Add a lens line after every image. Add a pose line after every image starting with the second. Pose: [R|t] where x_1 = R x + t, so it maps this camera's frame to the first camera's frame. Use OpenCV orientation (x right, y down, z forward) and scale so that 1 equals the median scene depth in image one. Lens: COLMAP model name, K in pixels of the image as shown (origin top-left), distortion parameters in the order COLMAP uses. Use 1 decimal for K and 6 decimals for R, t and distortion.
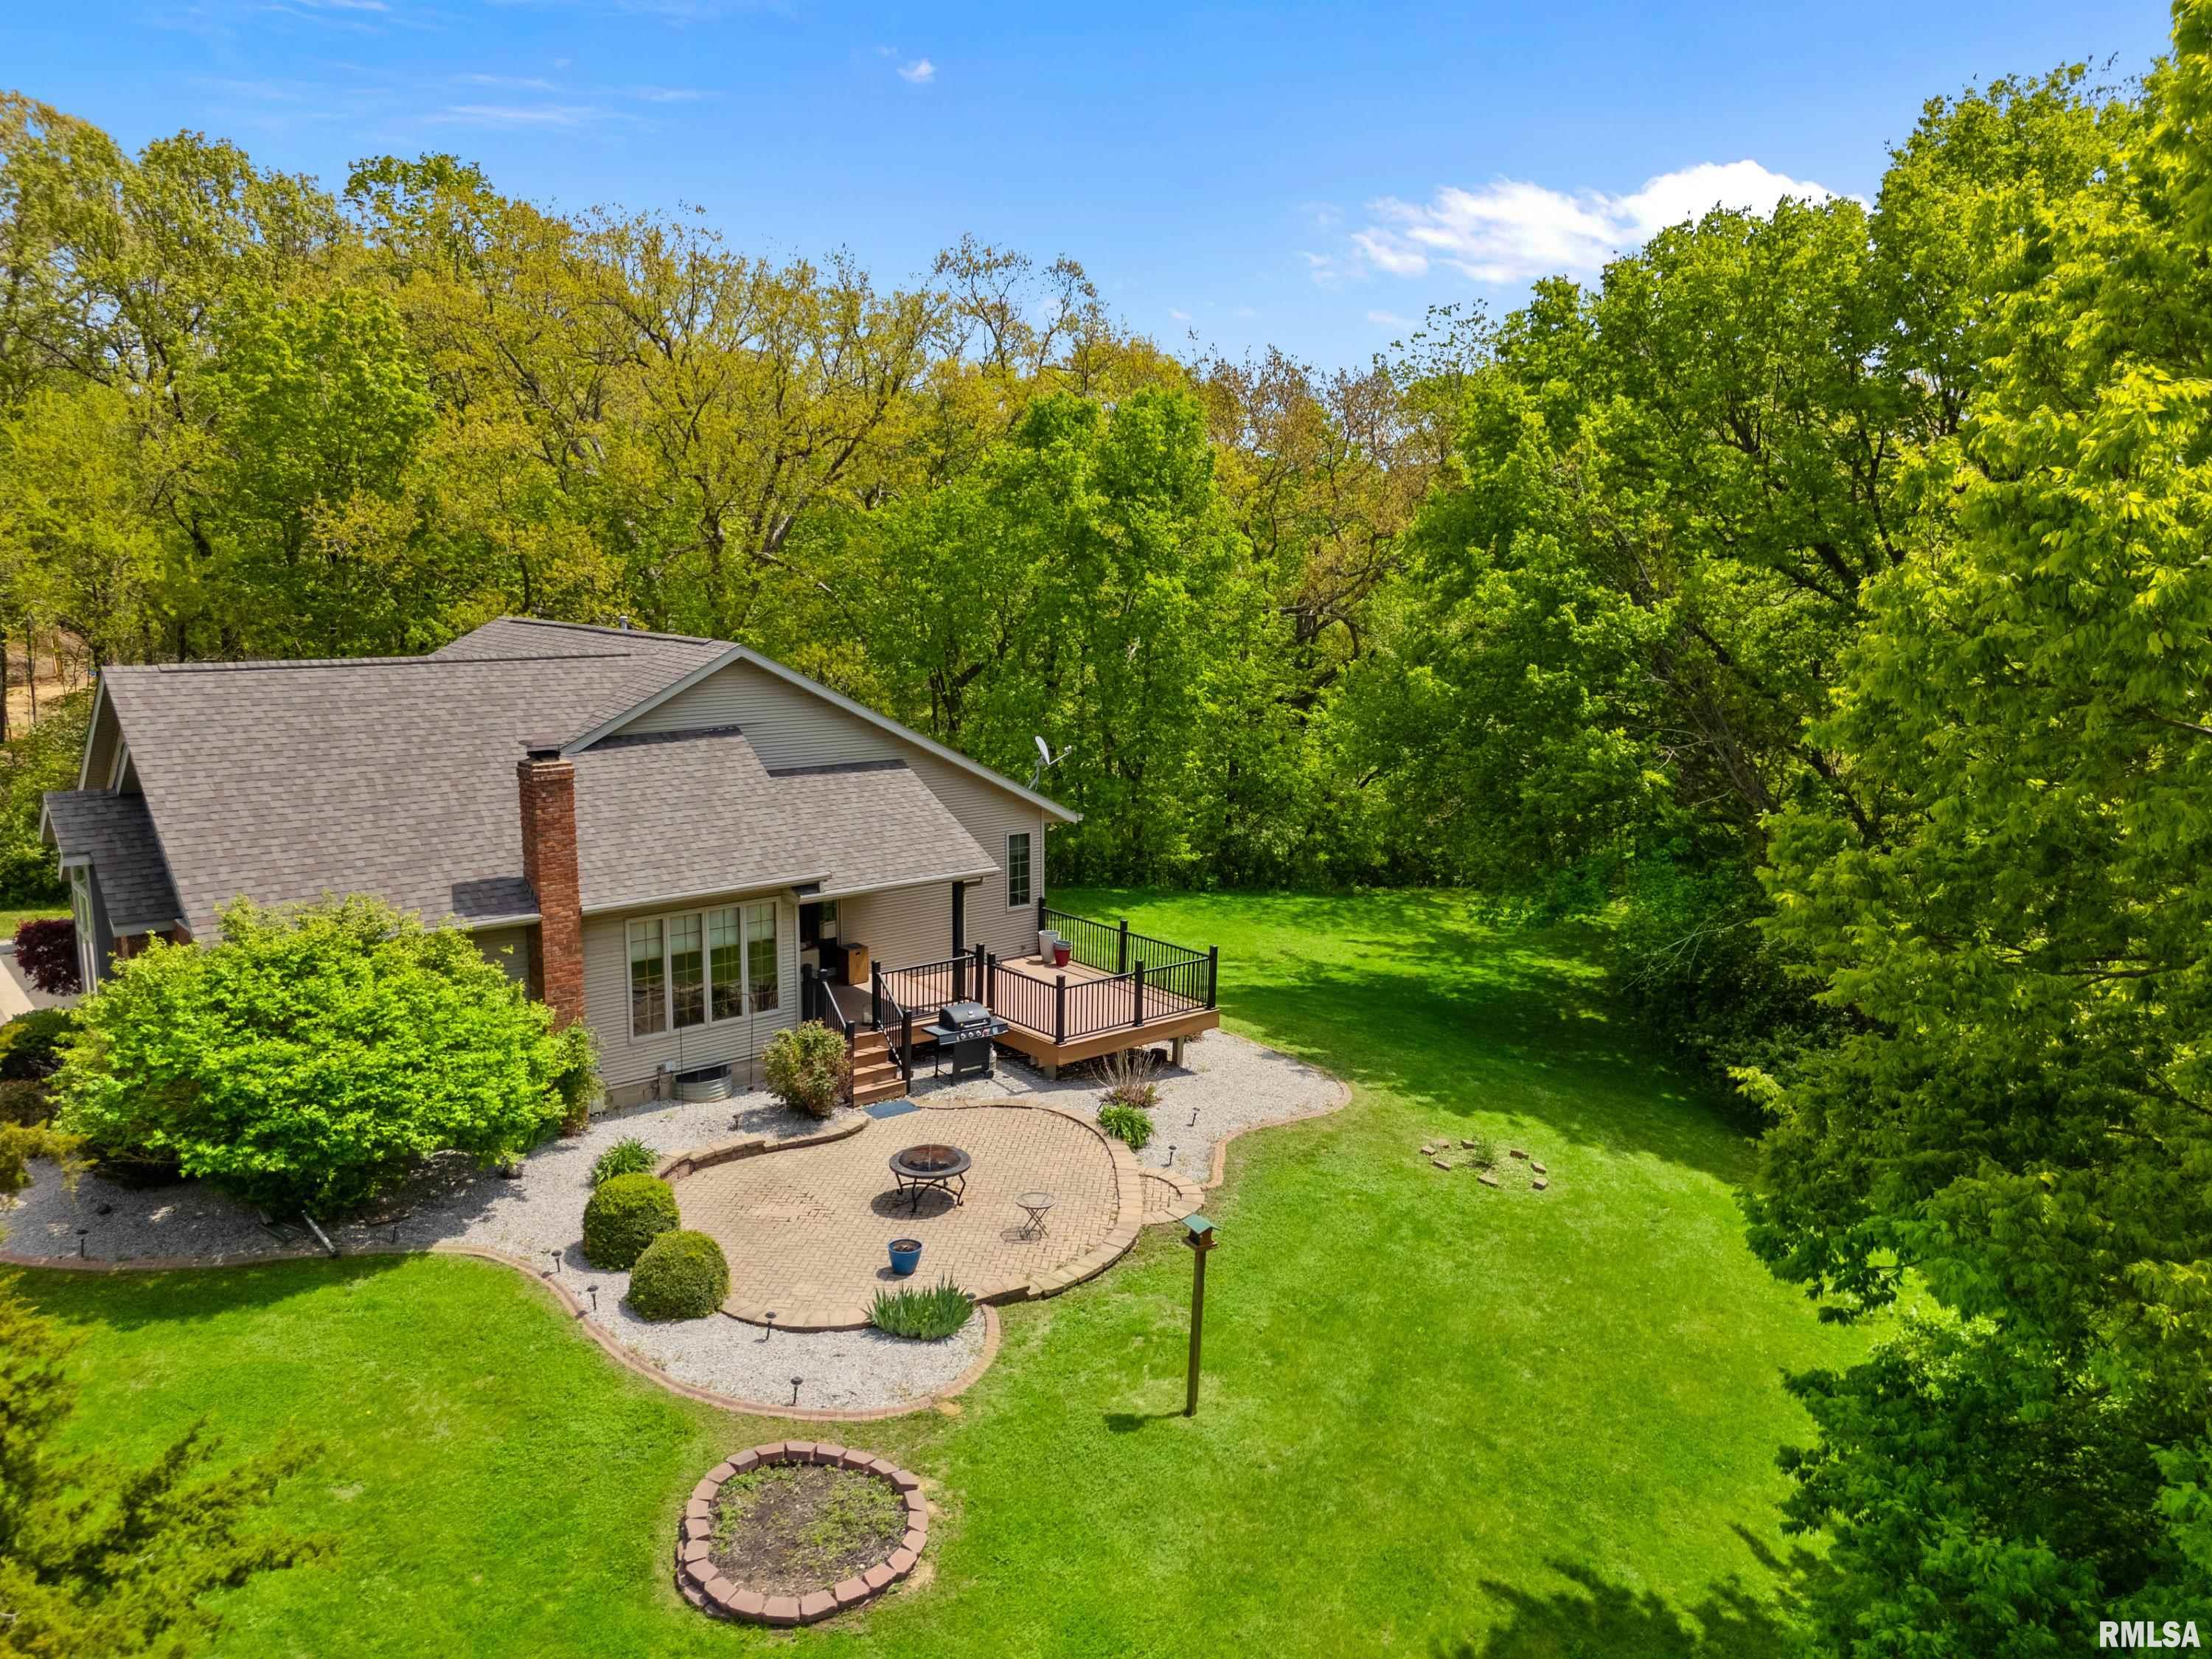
lens RADIAL K [[1703.1, 0, 1106.0], [0, 1703.1, 829.5], [0, 0, 1]] dist [0.027132, -0.000650]
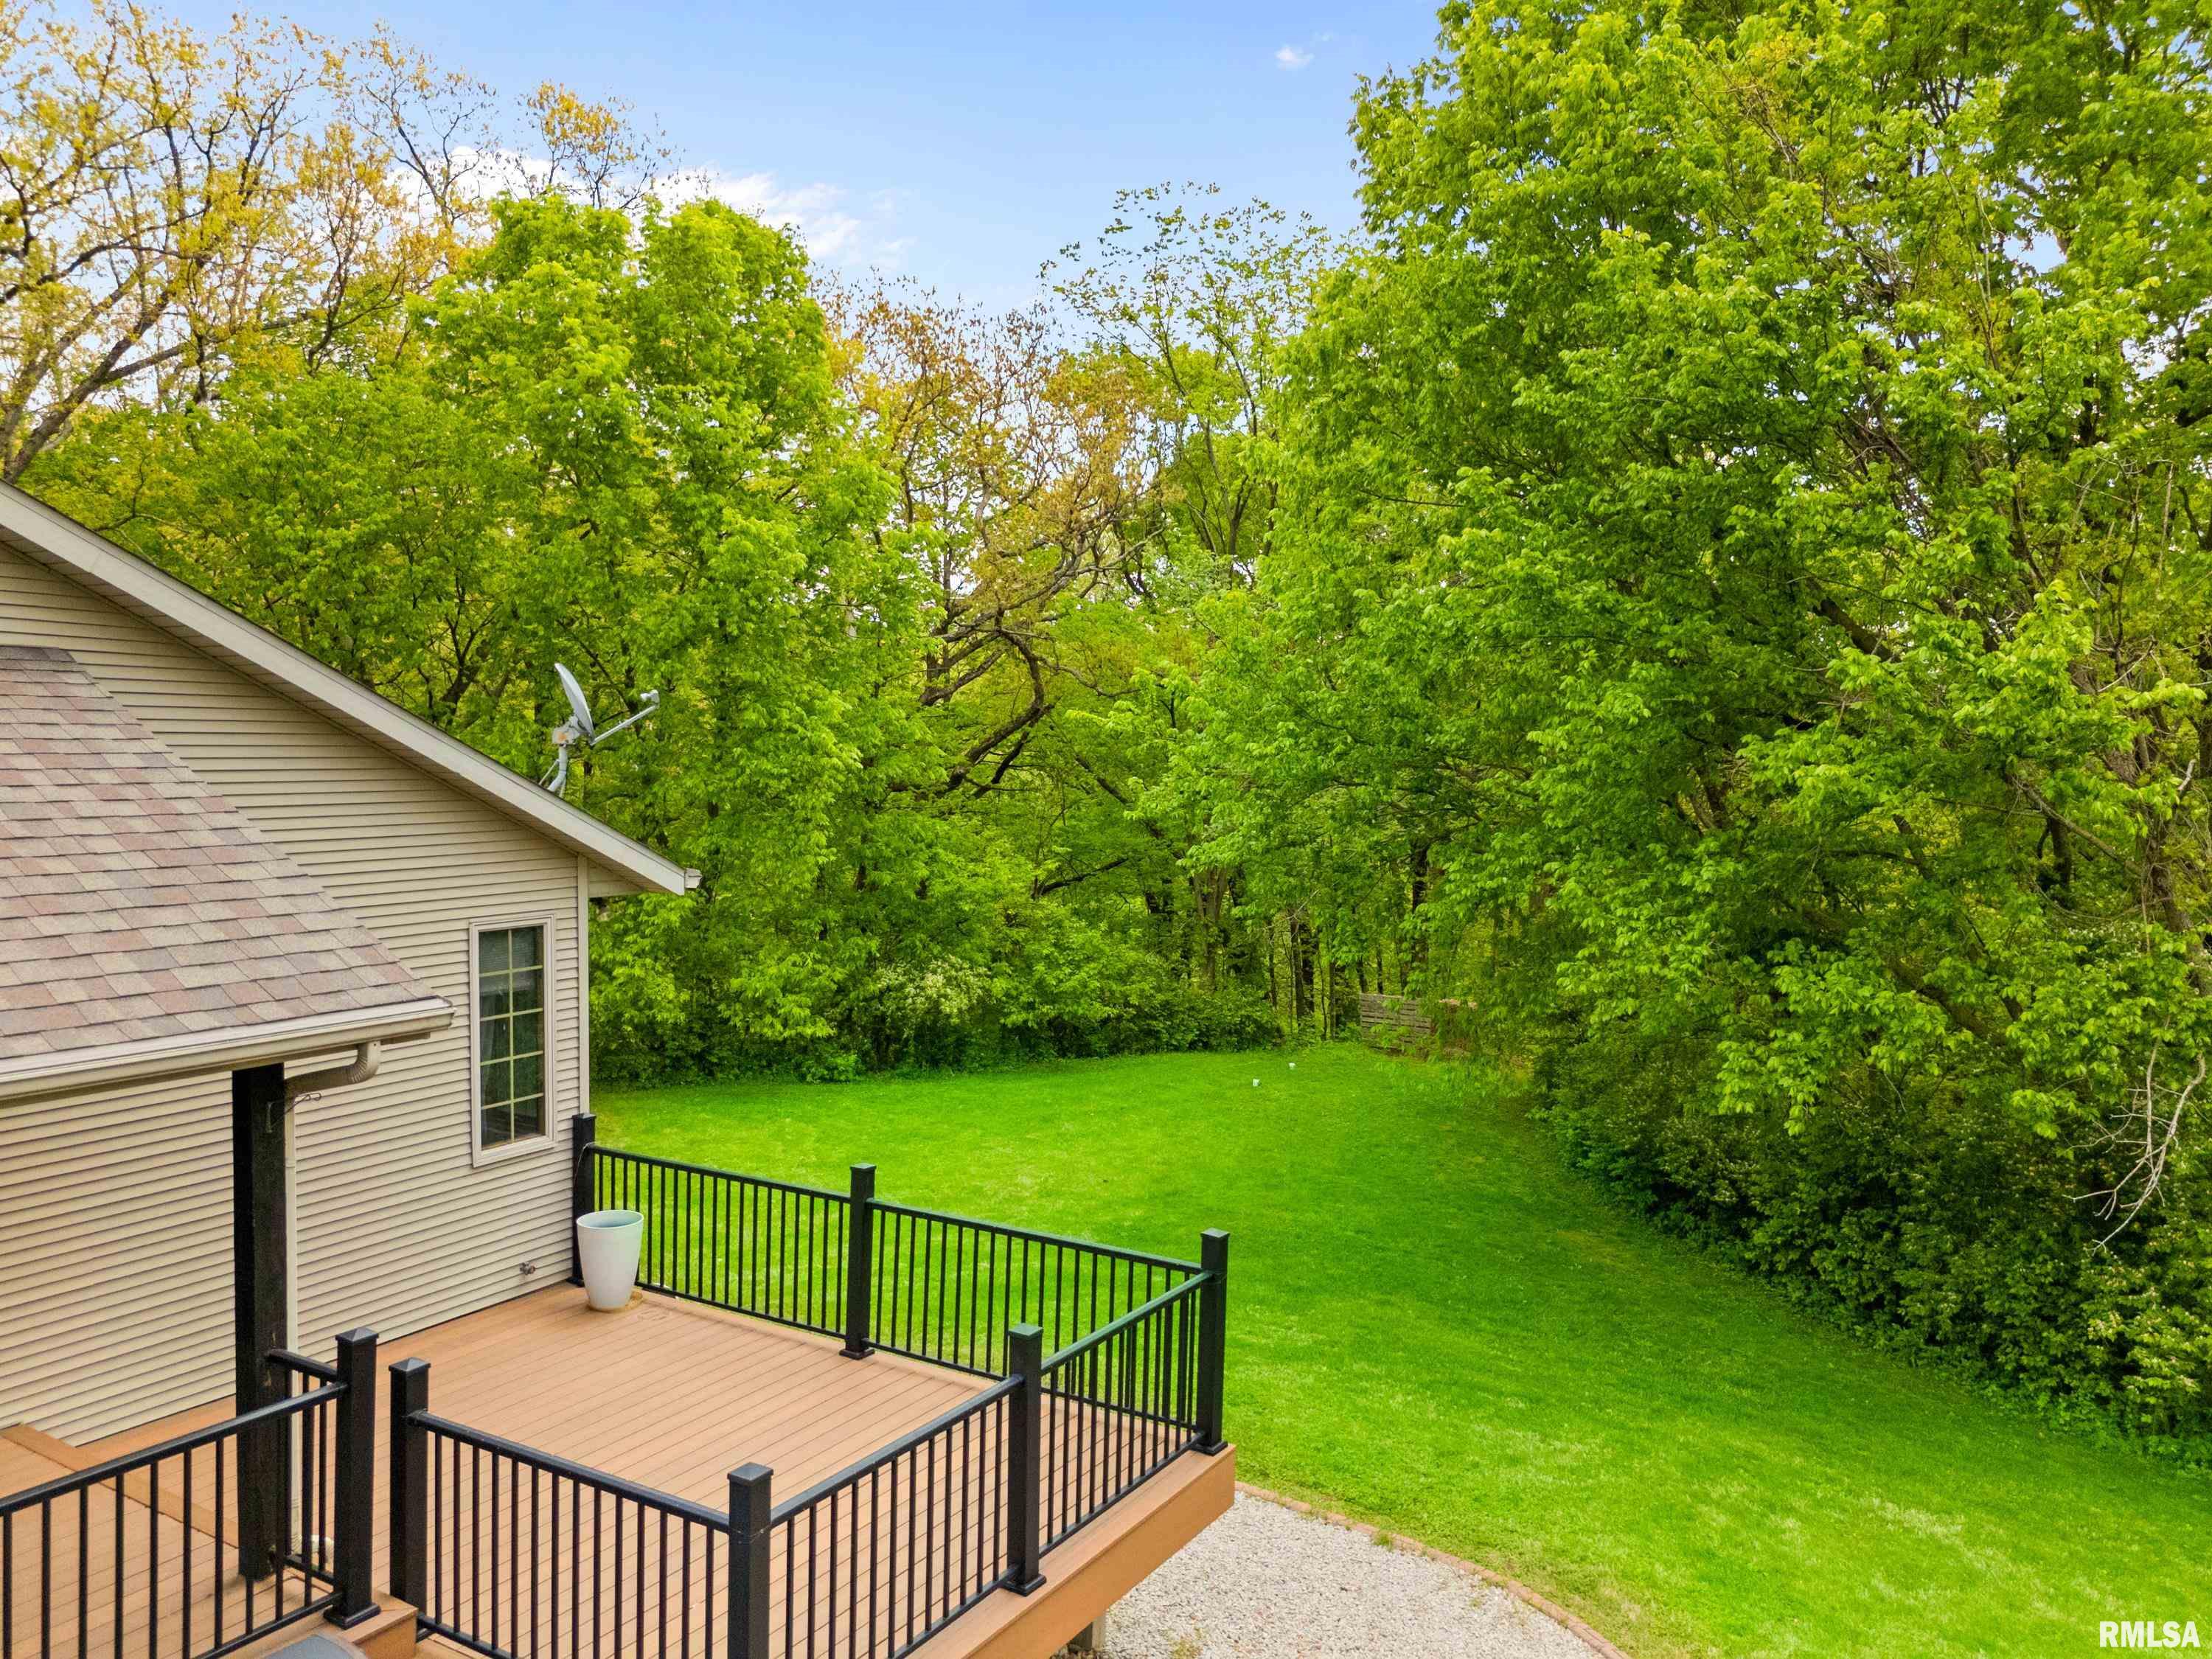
lens RADIAL K [[1703.1, 0, 1106.0], [0, 1703.1, 829.5], [0, 0, 1]] dist [0.027132, -0.000650]
pose [[0.954535, -0.021372, 0.297331, -0.040260], [0.054957, 0.992946, -0.105058, 0.026379], [-0.292989, 0.116622, 0.948977, 0.671884]]
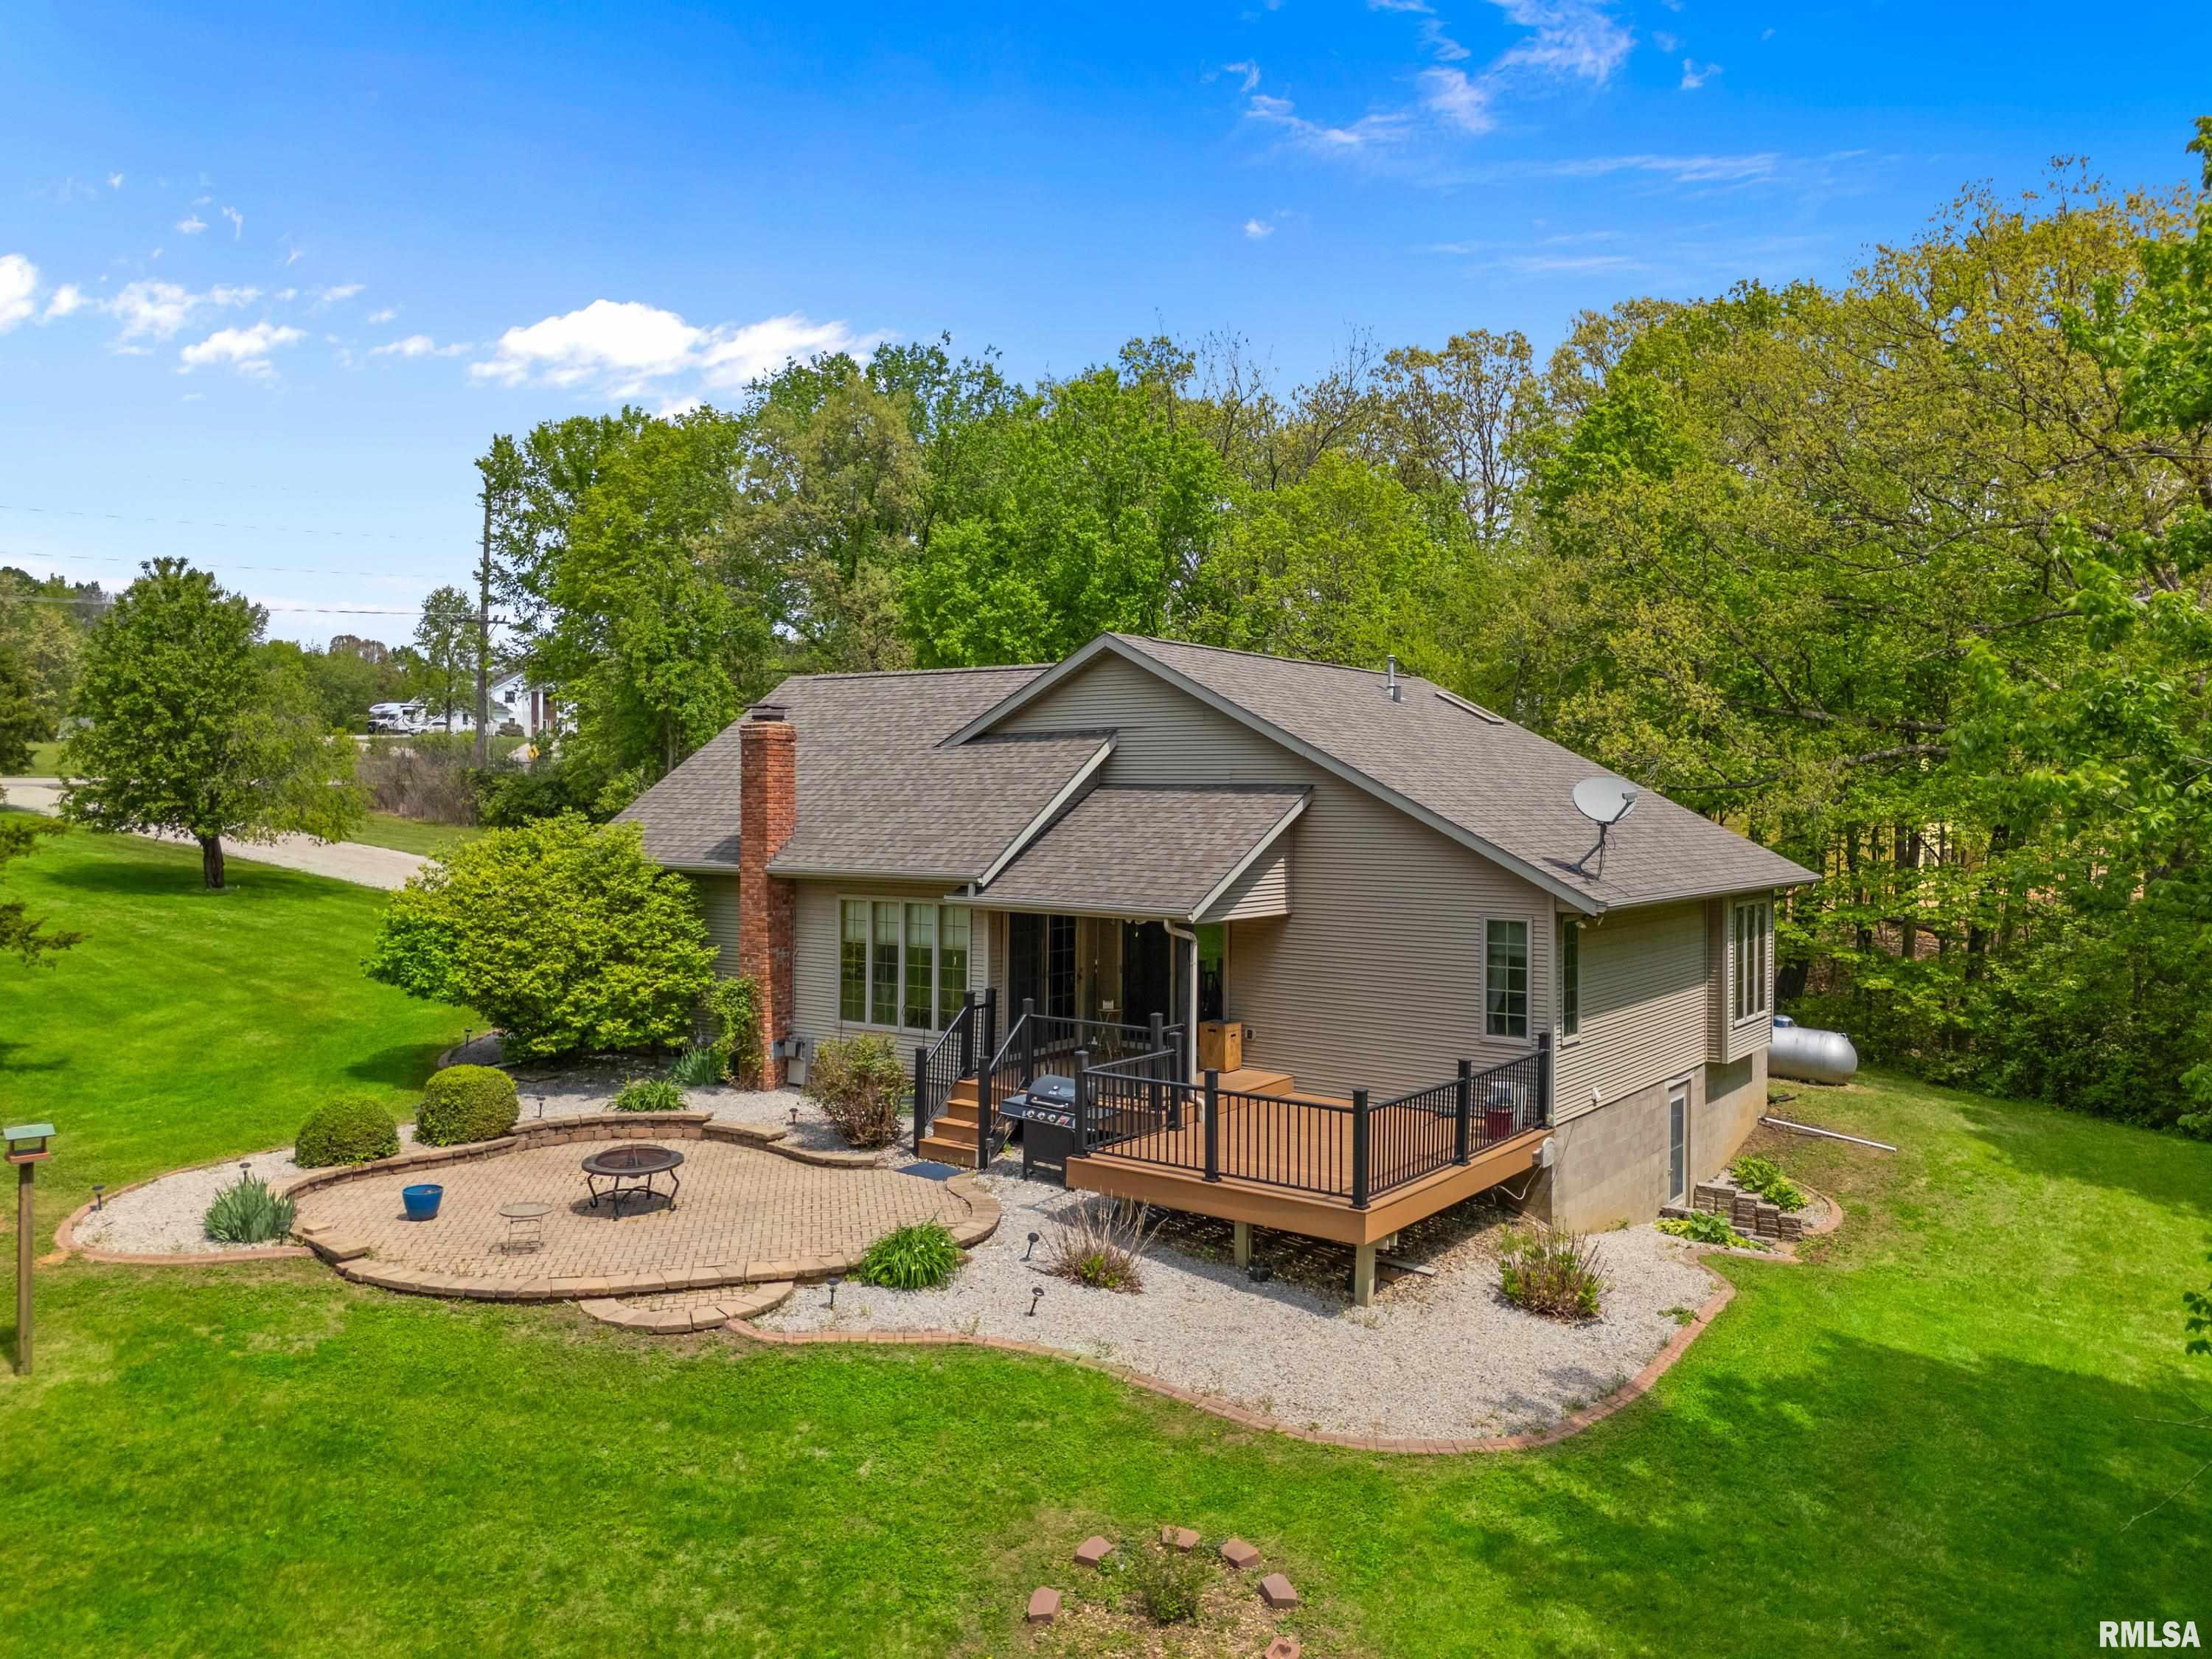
lens RADIAL K [[1629.0, 0, 1106.0], [0, 1629.0, 829.5], [0, 0, 1]] dist [-0.001569, -0.000661]
pose [[0.215241, -0.005636, -0.976545, 0.524303], [-0.181700, 0.982291, -0.045718, 0.025124], [0.959508, 0.187278, 0.210405, 0.752765]]
